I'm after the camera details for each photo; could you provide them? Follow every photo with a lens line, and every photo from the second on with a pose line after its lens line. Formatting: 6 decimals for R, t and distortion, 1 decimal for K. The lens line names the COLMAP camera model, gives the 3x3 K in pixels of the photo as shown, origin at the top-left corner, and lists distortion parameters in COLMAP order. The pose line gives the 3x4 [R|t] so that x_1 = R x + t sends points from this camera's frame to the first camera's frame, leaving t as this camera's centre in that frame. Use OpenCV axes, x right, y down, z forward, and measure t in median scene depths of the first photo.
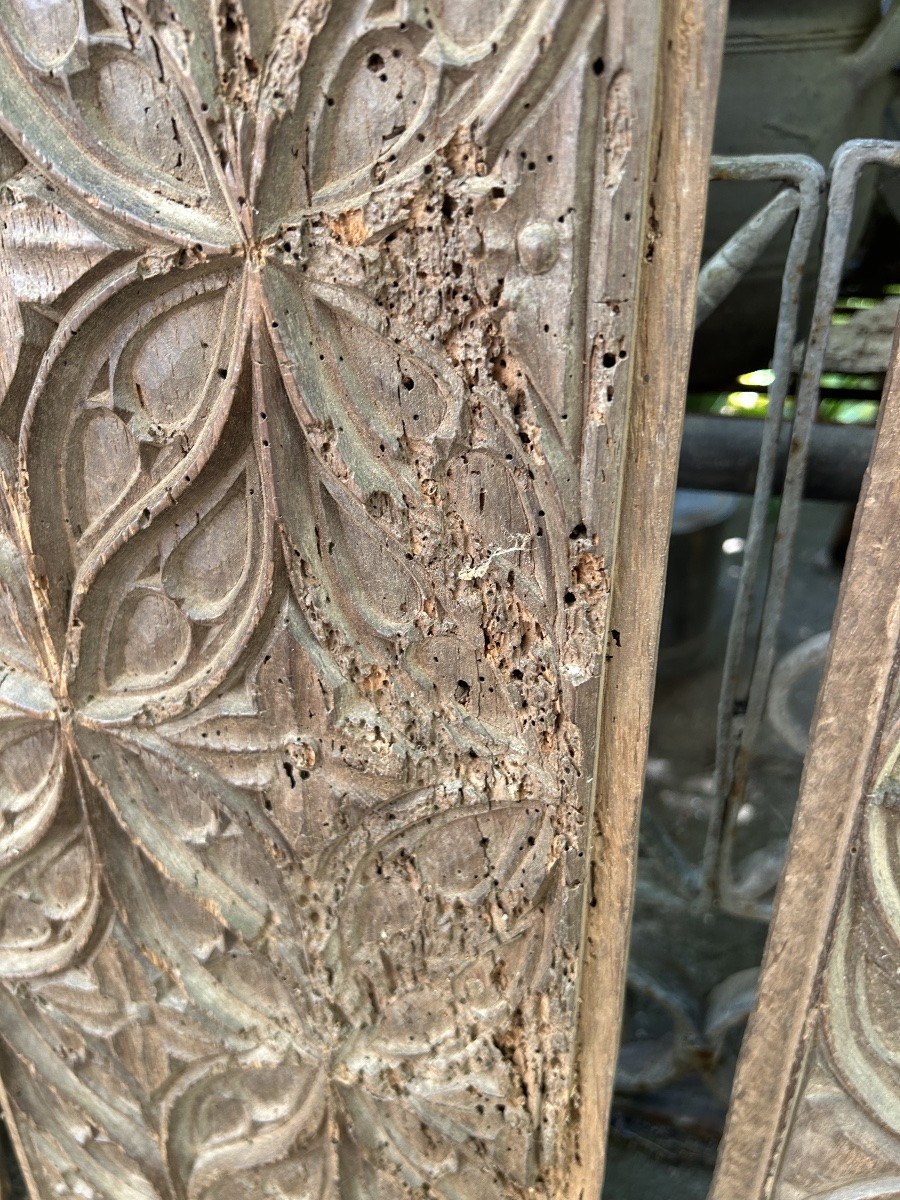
lens RADIAL K [[908.7, 0, 451.4], [0, 908.7, 598.5], [0, 0, 1]] dist [0.037382, -0.061684]
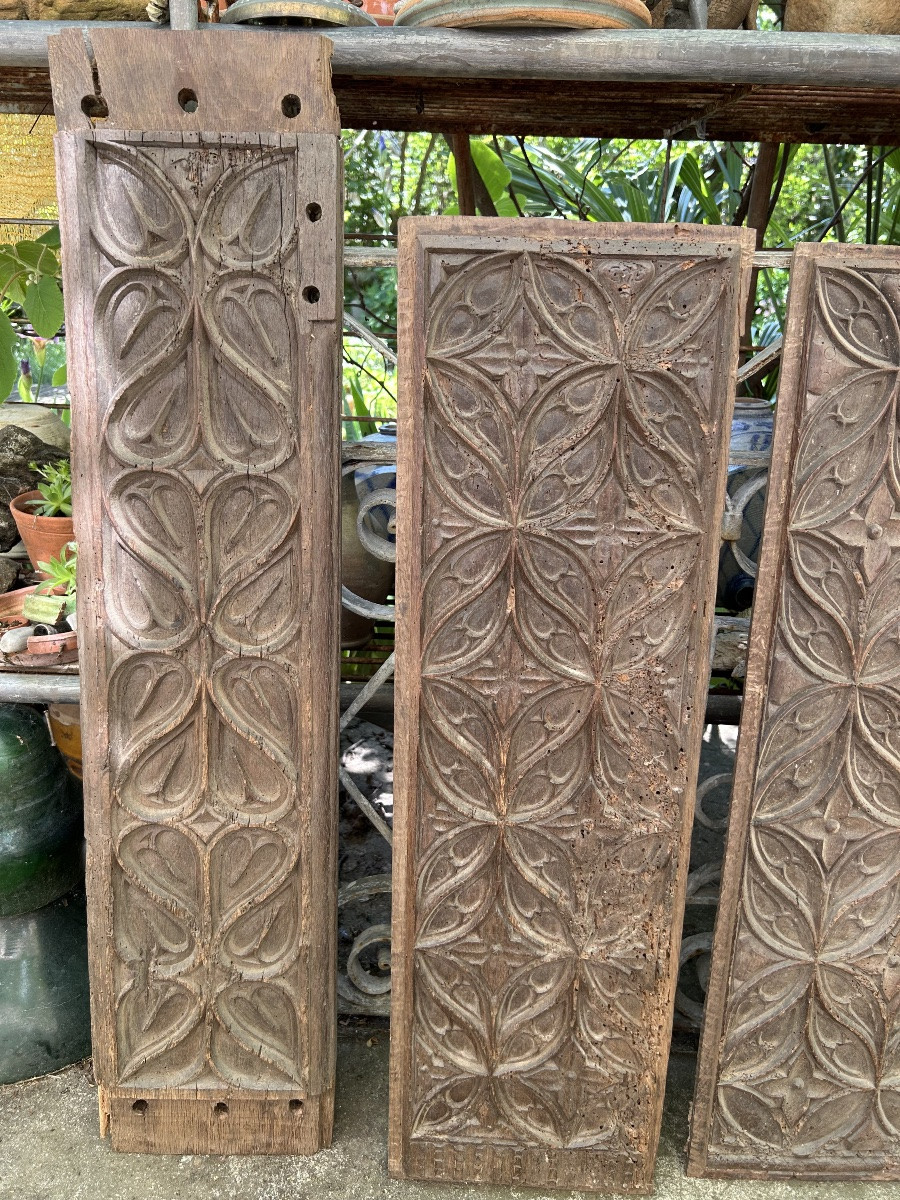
lens RADIAL K [[908.7, 0, 442.8], [0, 908.7, 606.7], [0, 0, 1]] dist [0.037382, -0.061684]
pose [[0.966121, -0.027586, 0.256612, -1.517575], [0.076650, 0.980079, -0.183221, -0.033367], [-0.246446, 0.196683, 0.948989, -2.120583]]
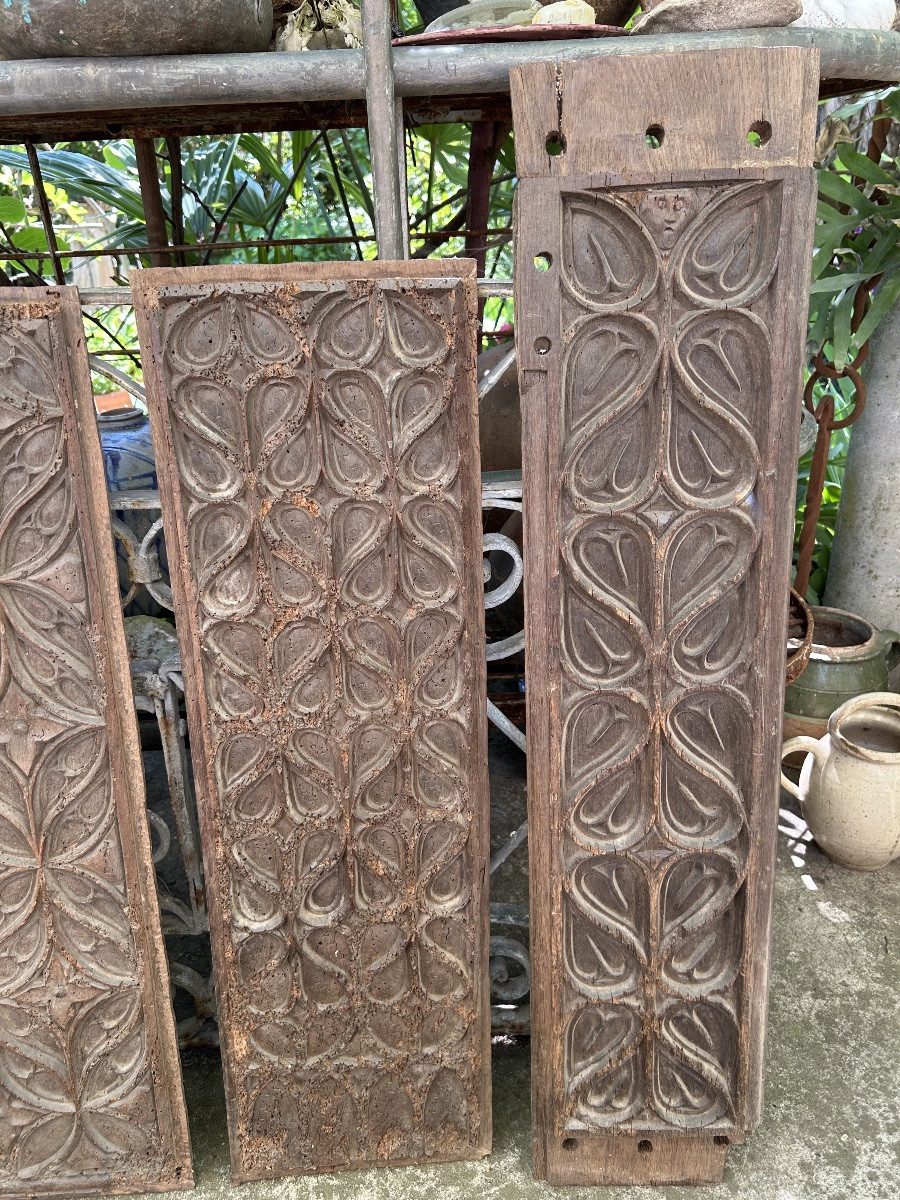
lens RADIAL K [[908.7, 0, 474.1], [0, 908.7, 605.9], [0, 0, 1]] dist [0.037382, -0.061684]
pose [[0.947207, -0.125105, 0.295207, 1.759785], [0.168997, 0.977257, -0.128098, 0.051472], [-0.272467, 0.171224, 0.946807, -3.042929]]
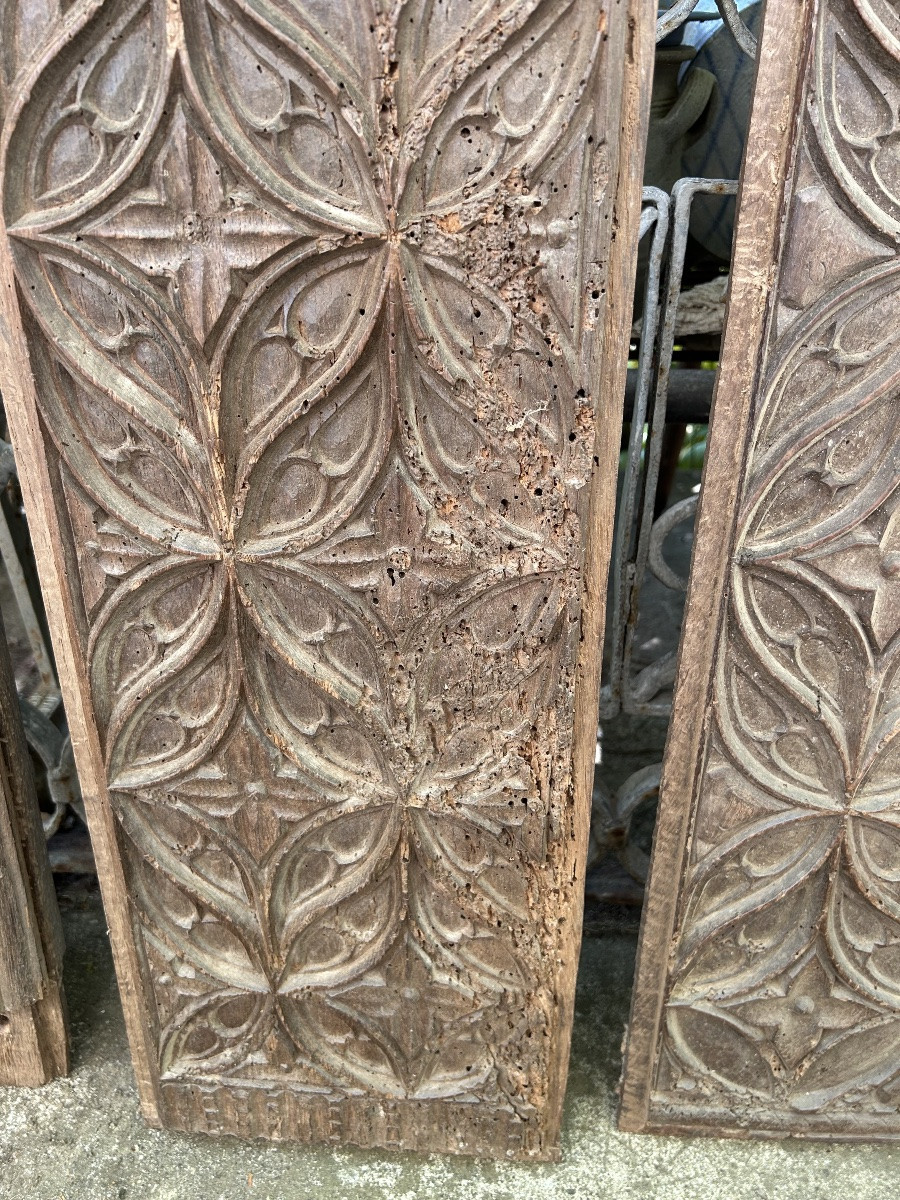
lens RADIAL K [[908.7, 0, 457.8], [0, 908.7, 601.9], [0, 0, 1]] dist [0.037382, -0.061684]
pose [[0.974831, -0.078706, 0.208588, -0.424326], [0.082672, 0.996523, -0.010351, 0.283093], [-0.207048, 0.027335, 0.977949, -0.585763]]
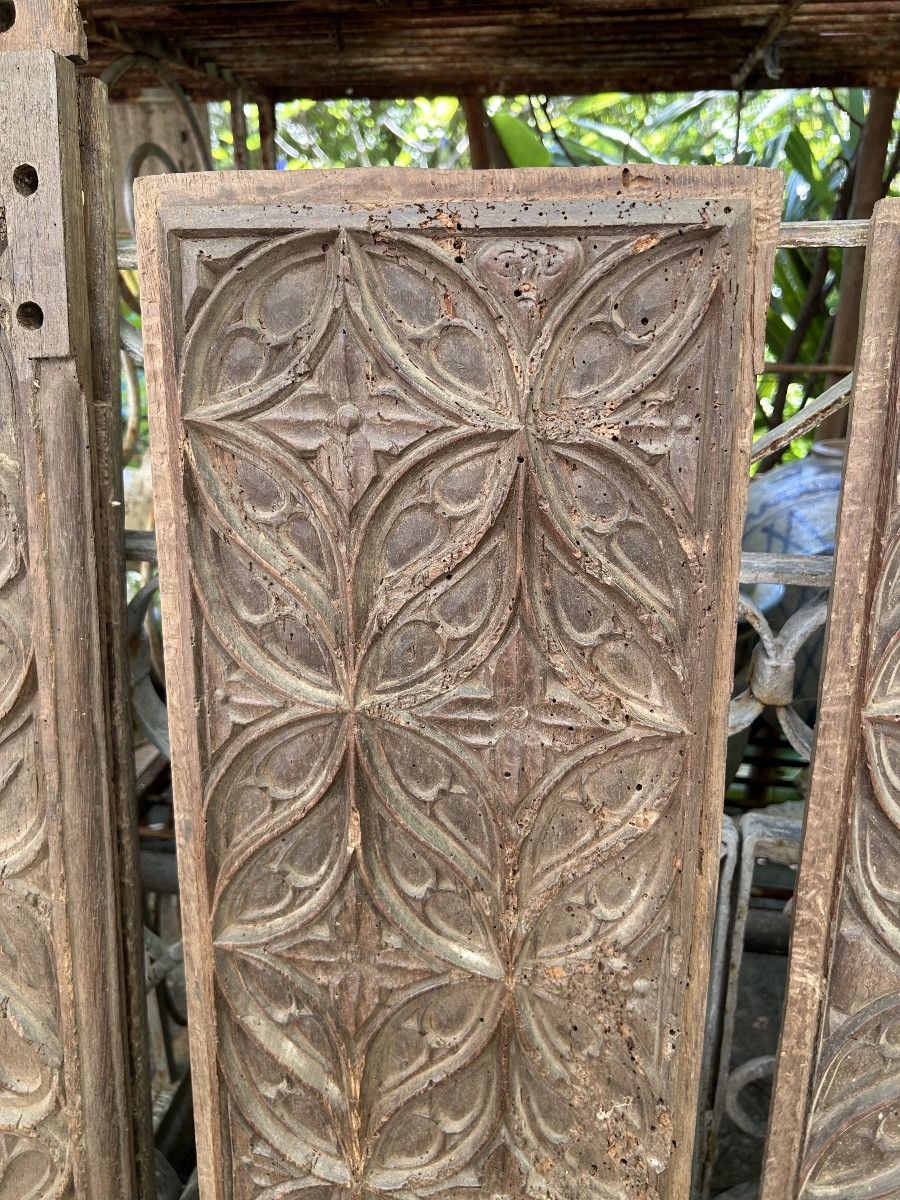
lens RADIAL K [[908.7, 0, 450.7], [0, 908.7, 593.8], [0, 0, 1]] dist [0.037382, -0.061684]
pose [[0.992301, -0.004936, 0.123752, -0.516744], [0.031662, 0.976112, -0.214948, -0.675662], [-0.119735, 0.217212, 0.968753, -1.091281]]
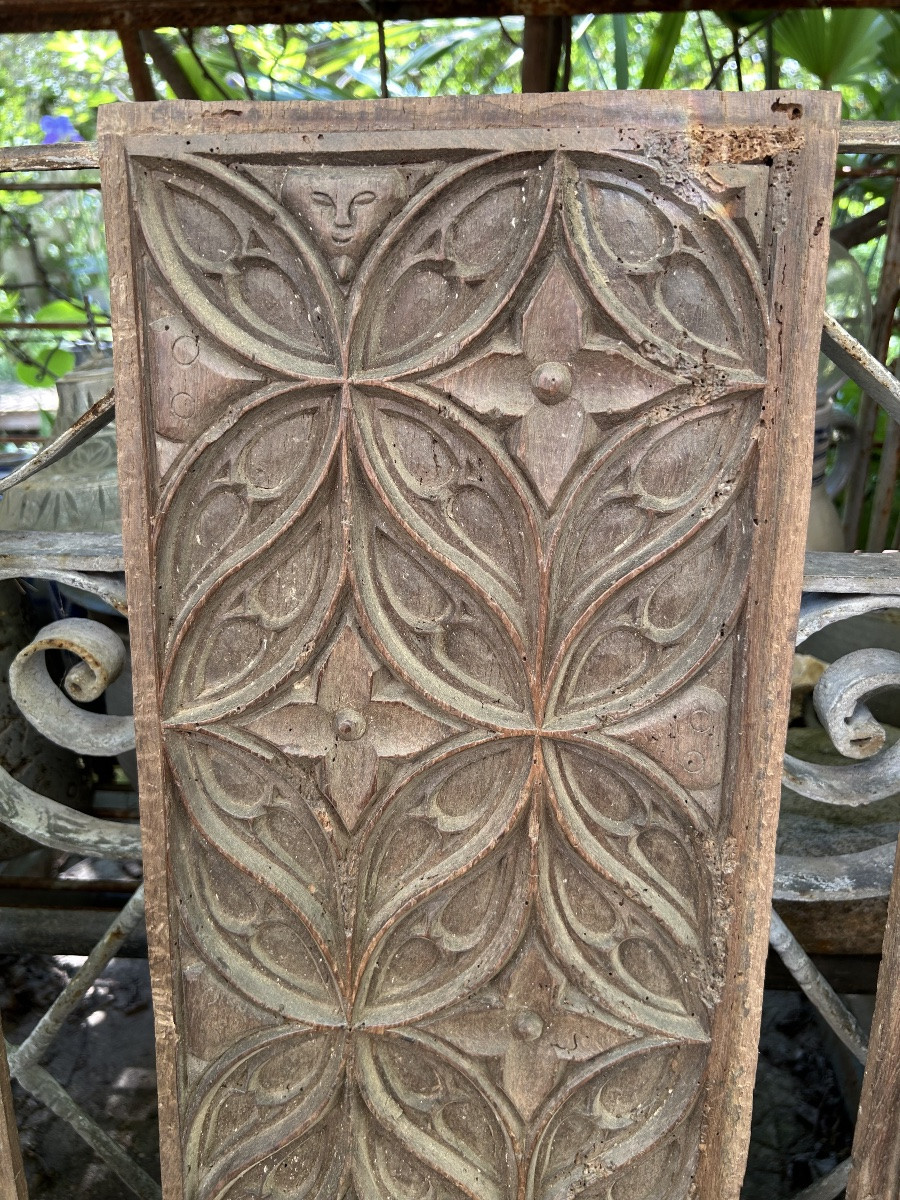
lens RADIAL K [[908.7, 0, 466.3], [0, 908.7, 593.4], [0, 0, 1]] dist [0.037382, -0.061684]
pose [[0.977858, -0.048086, 0.203669, 0.707522], [0.085150, 0.980460, -0.177335, -0.703579], [-0.191162, 0.190751, 0.962845, -1.012773]]
